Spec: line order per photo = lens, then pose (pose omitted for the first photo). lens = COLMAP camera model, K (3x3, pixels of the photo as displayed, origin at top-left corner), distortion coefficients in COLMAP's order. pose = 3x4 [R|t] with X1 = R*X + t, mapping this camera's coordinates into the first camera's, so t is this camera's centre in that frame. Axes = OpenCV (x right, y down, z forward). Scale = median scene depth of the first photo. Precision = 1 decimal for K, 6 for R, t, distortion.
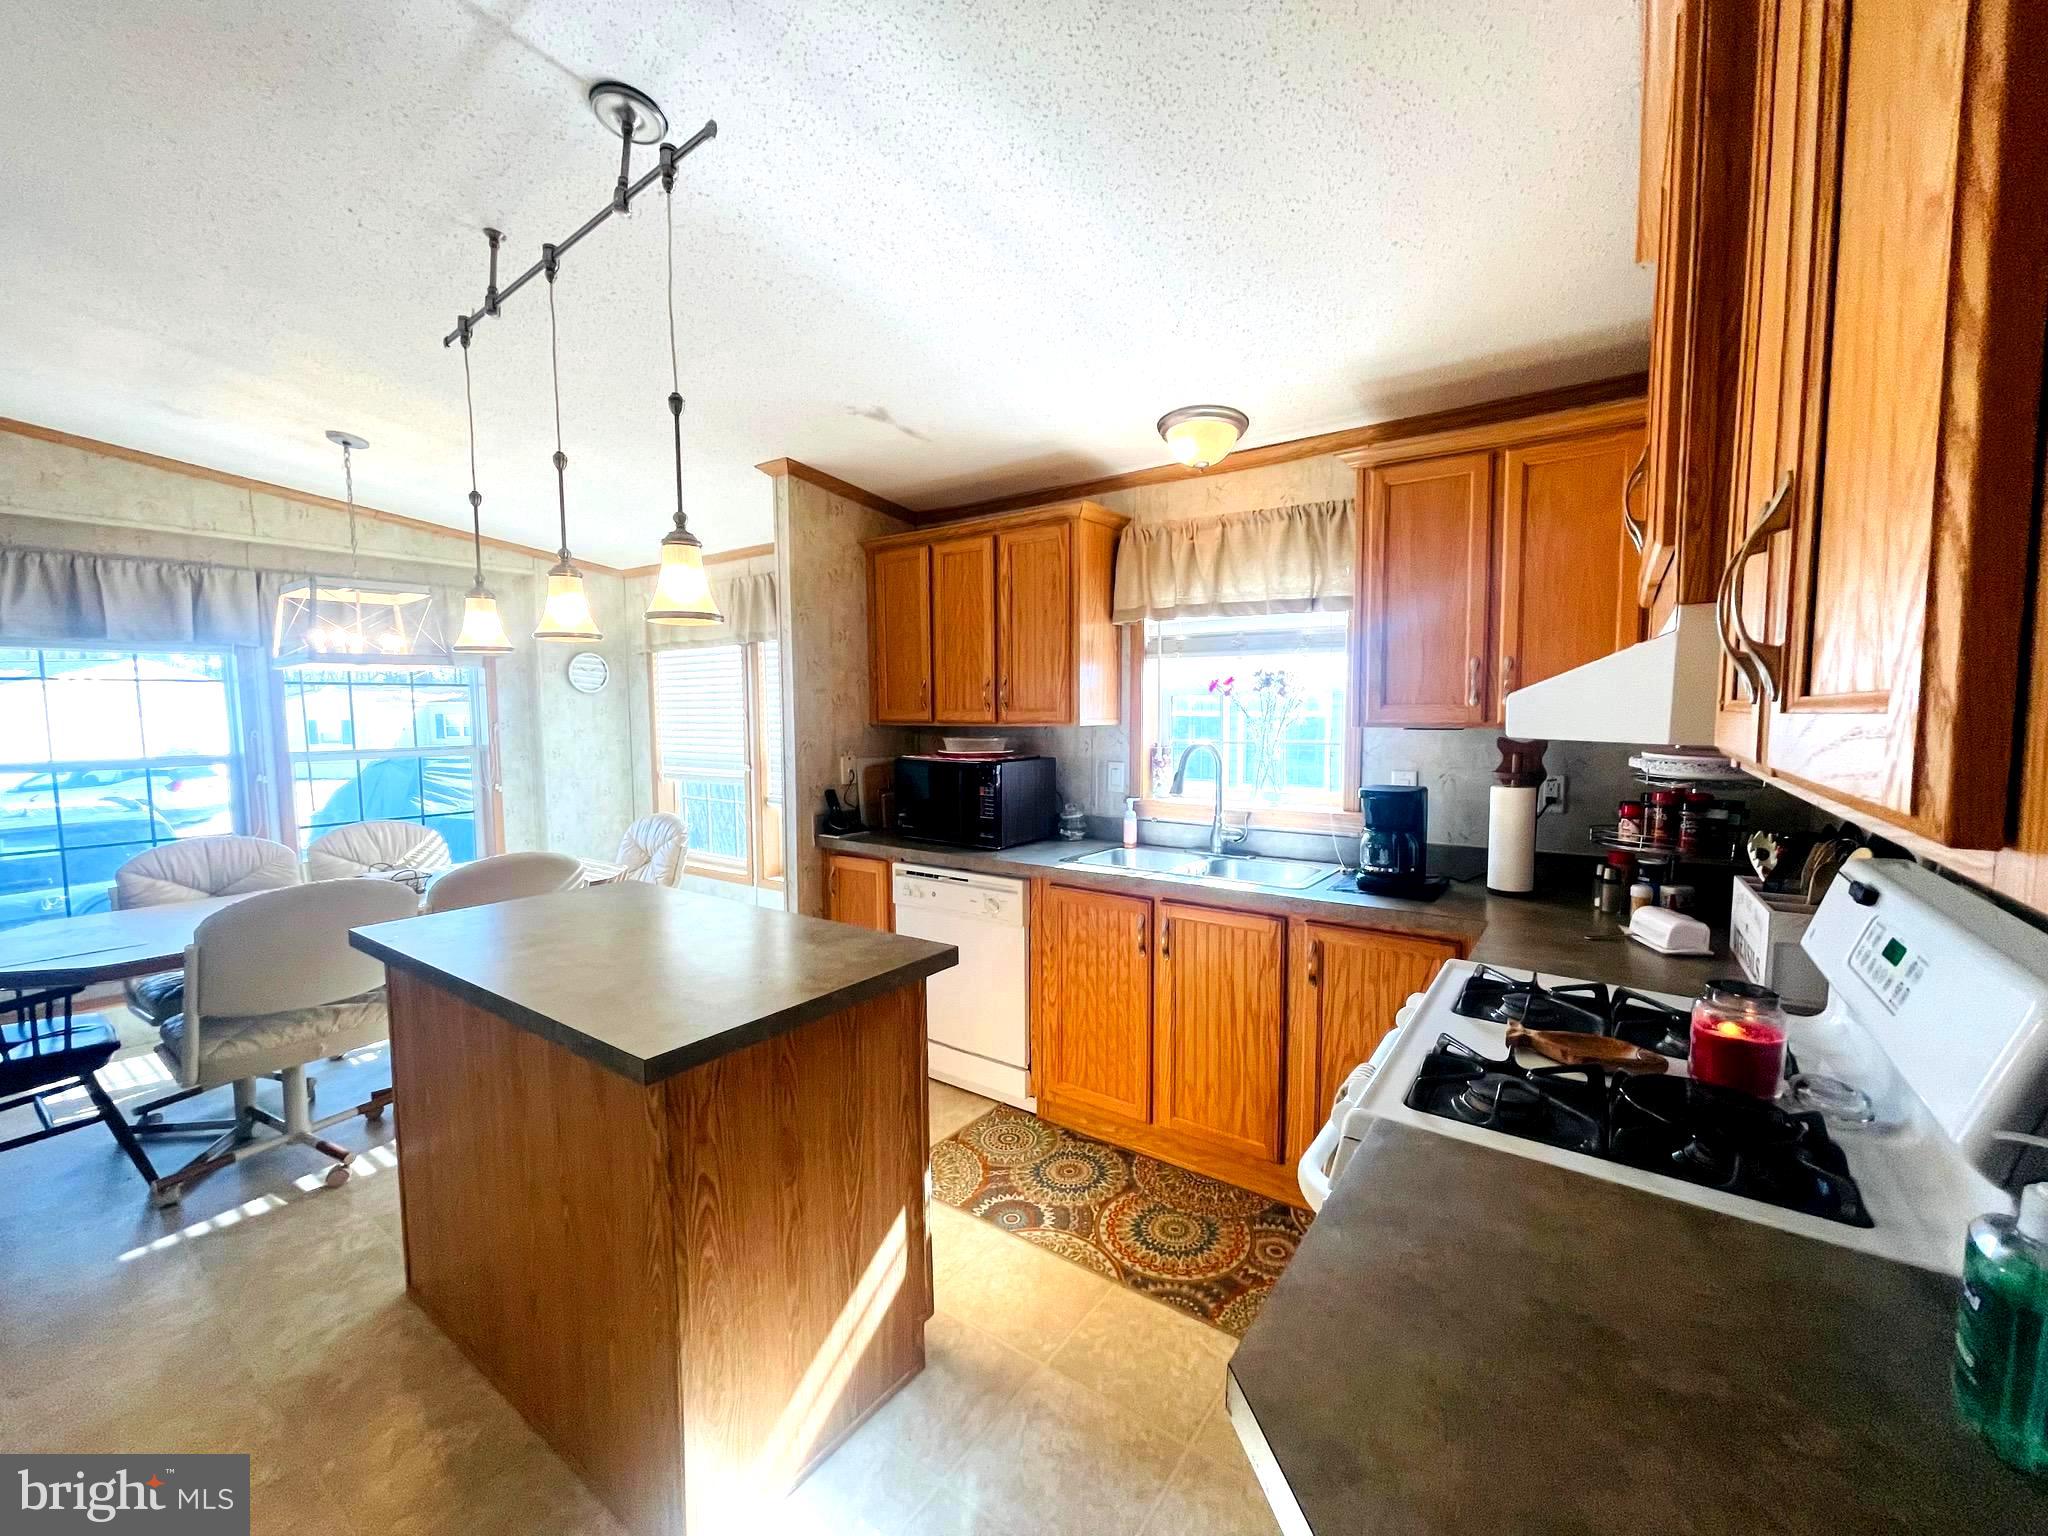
lens RADIAL K [[828.1, 0, 1016.0], [0, 828.1, 765.4], [0, 0, 1]] dist [0.001123, -0.000125]
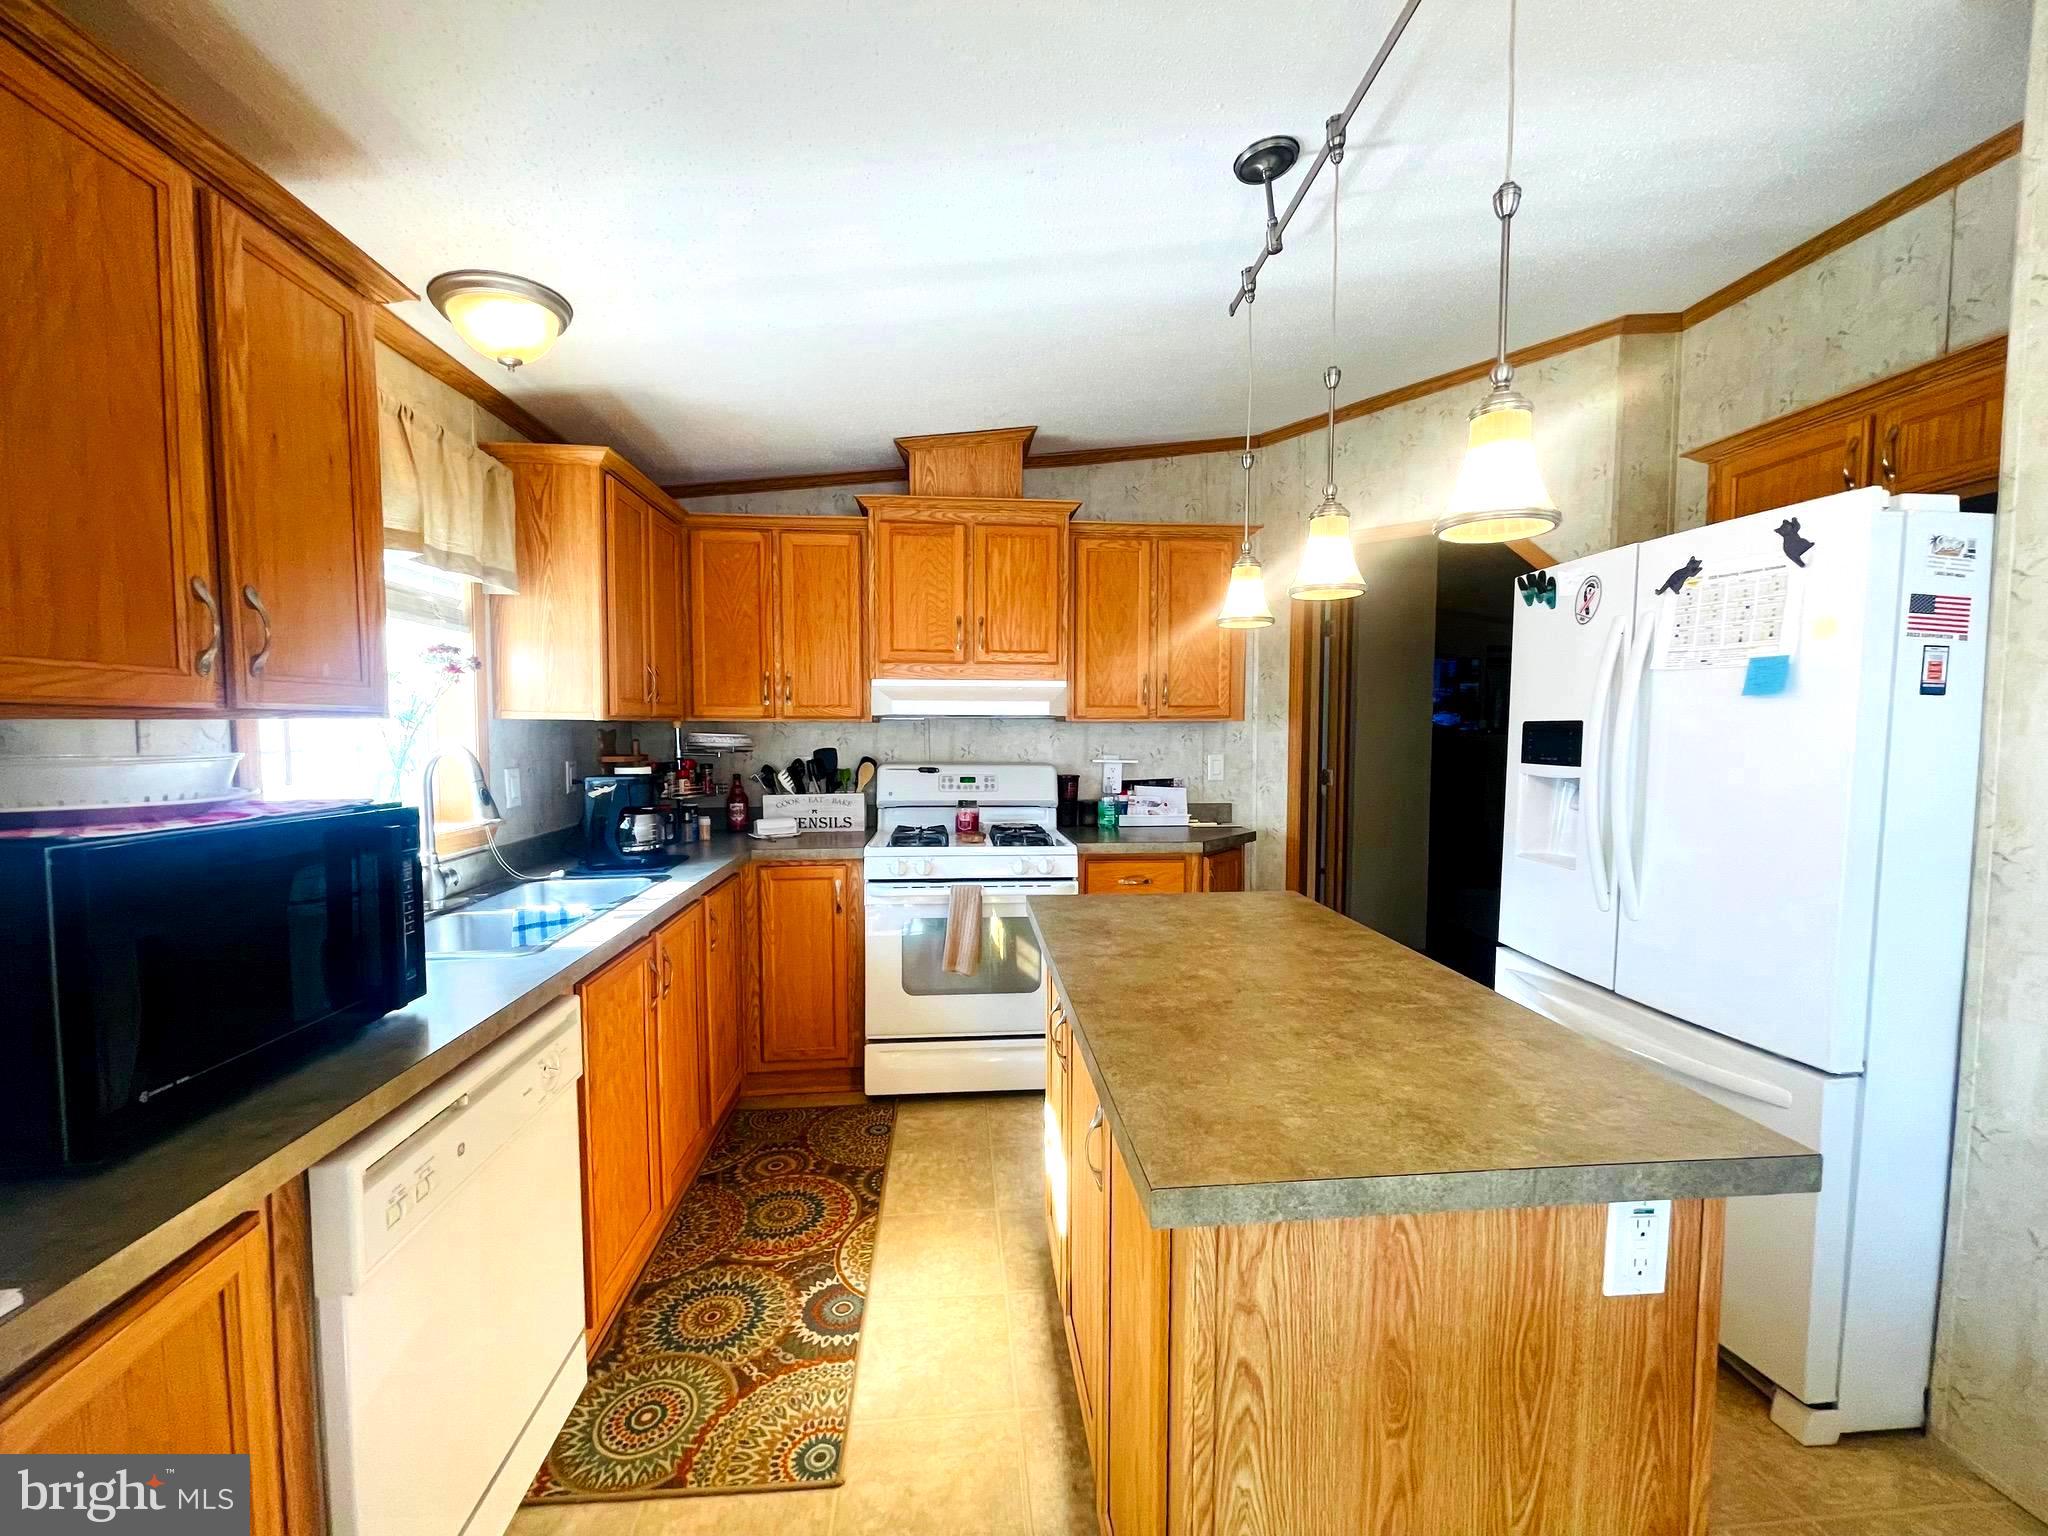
lens RADIAL K [[828.1, 0, 1015.9], [0, 828.1, 767.1], [0, 0, 1]] dist [0.001123, -0.000125]
pose [[-0.648411, -0.034084, 0.760527, -0.487106], [0.059127, 0.993725, 0.094946, -0.039391], [-0.758991, 0.106532, -0.642327, 0.897997]]
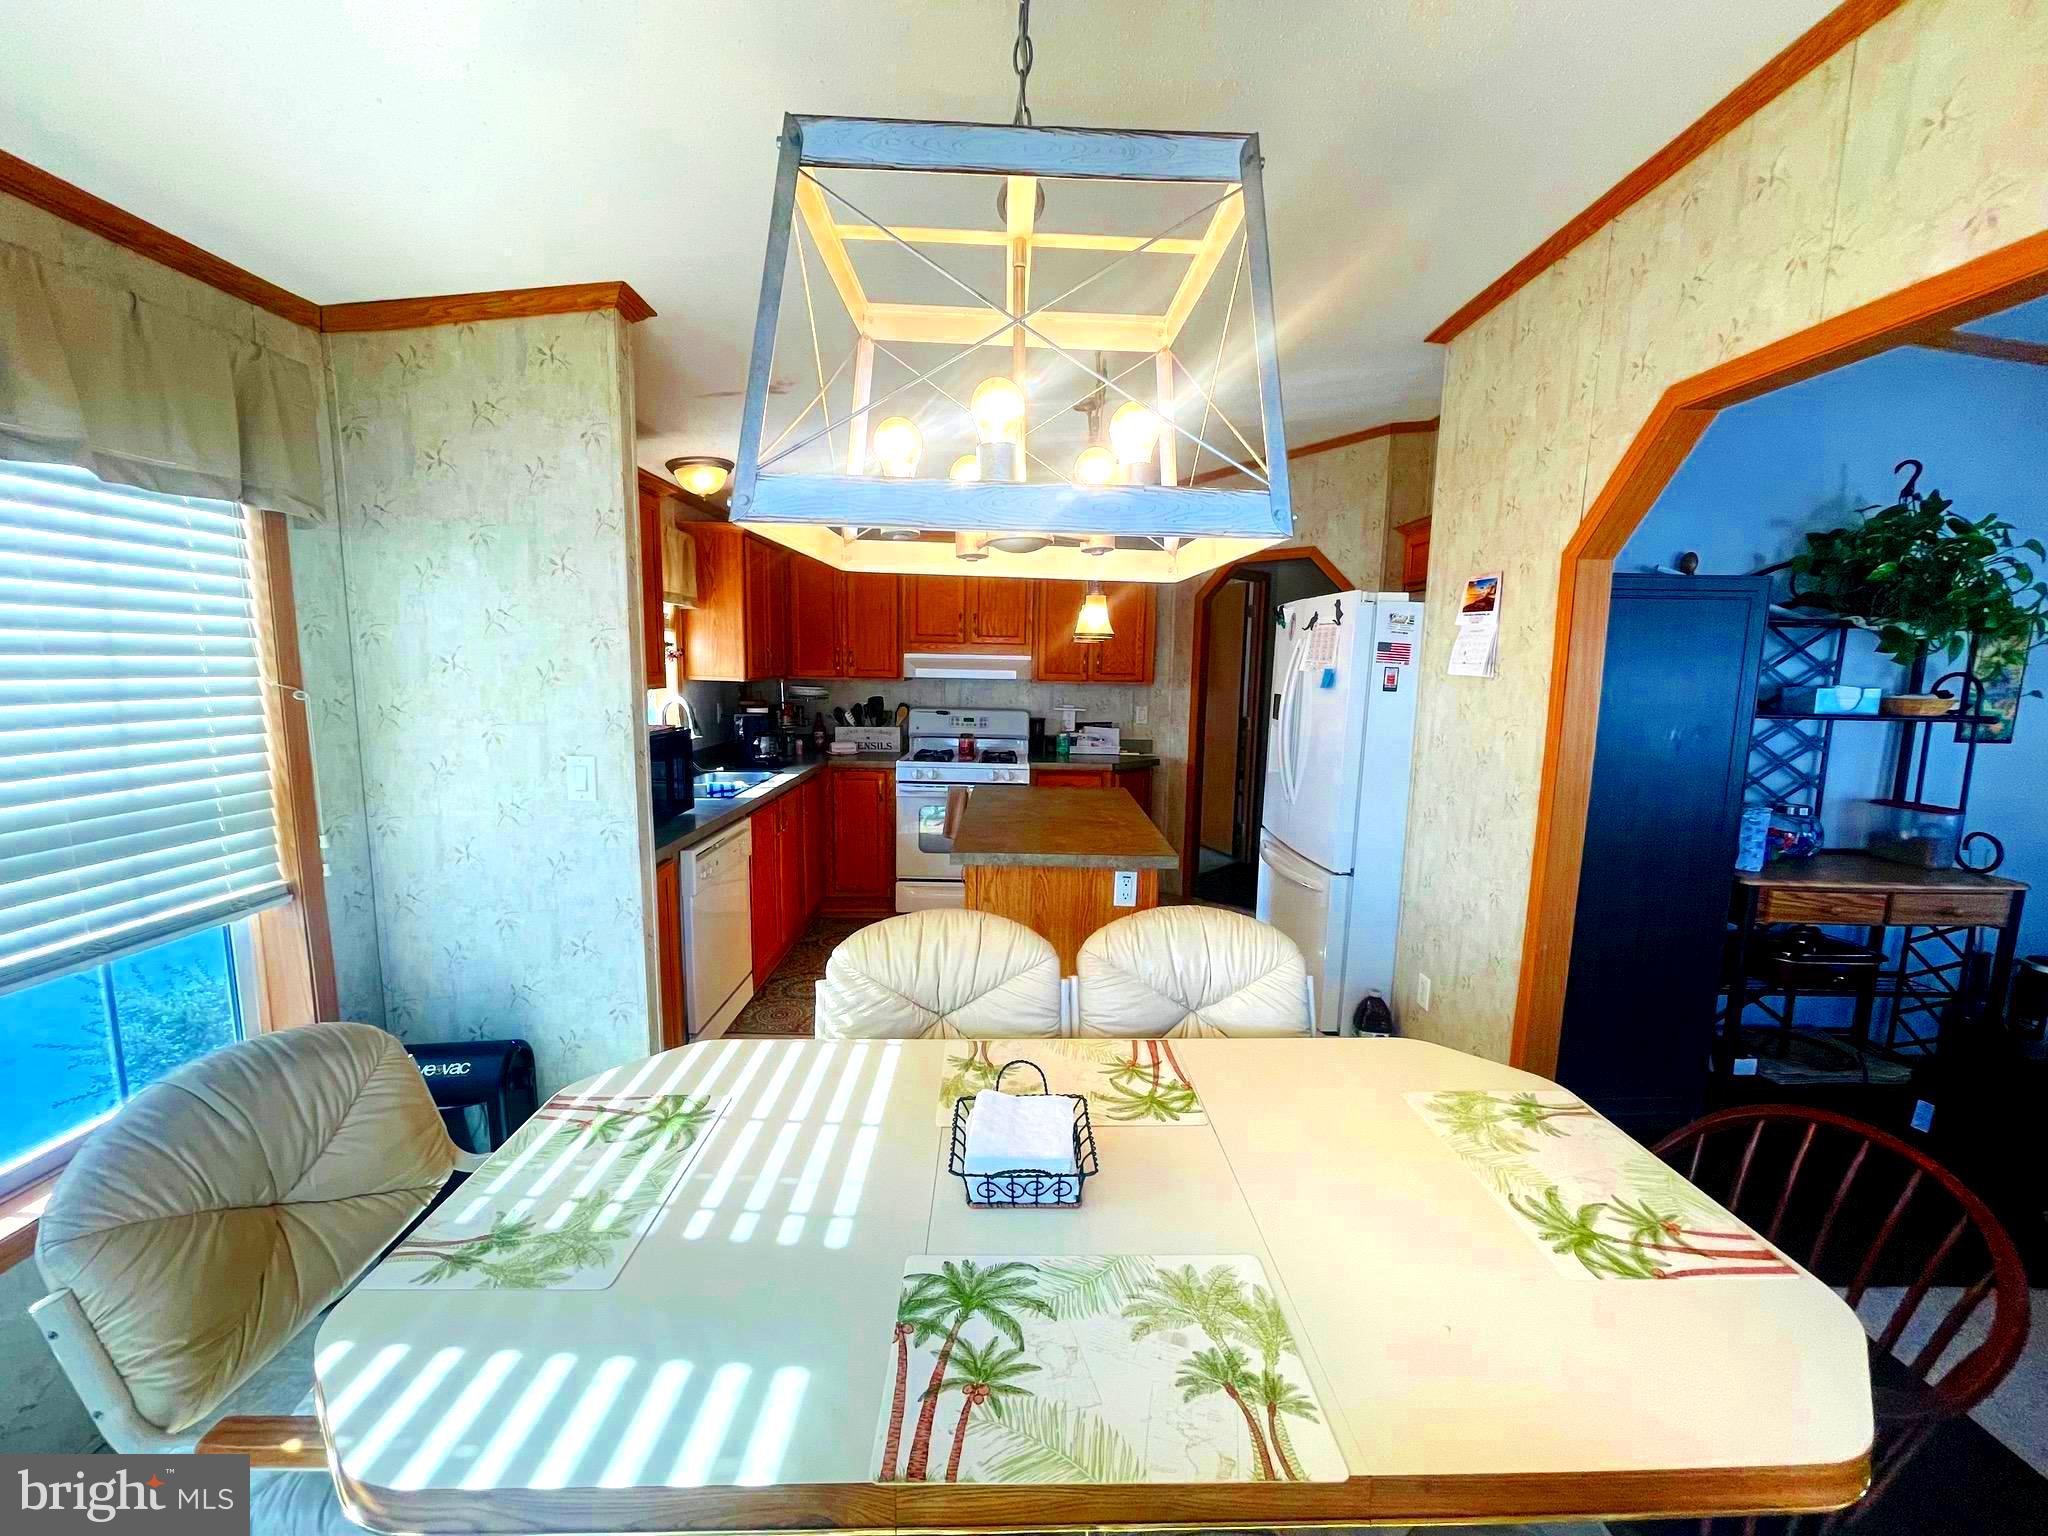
lens RADIAL K [[828.1, 0, 1020.8], [0, 828.1, 774.3], [0, 0, 1]] dist [0.001123, -0.000125]
pose [[-0.583688, -0.115596, 0.803708, -0.943218], [0.045861, 0.983541, 0.174768, -0.091271], [-0.810682, 0.138869, -0.568780, 1.084862]]
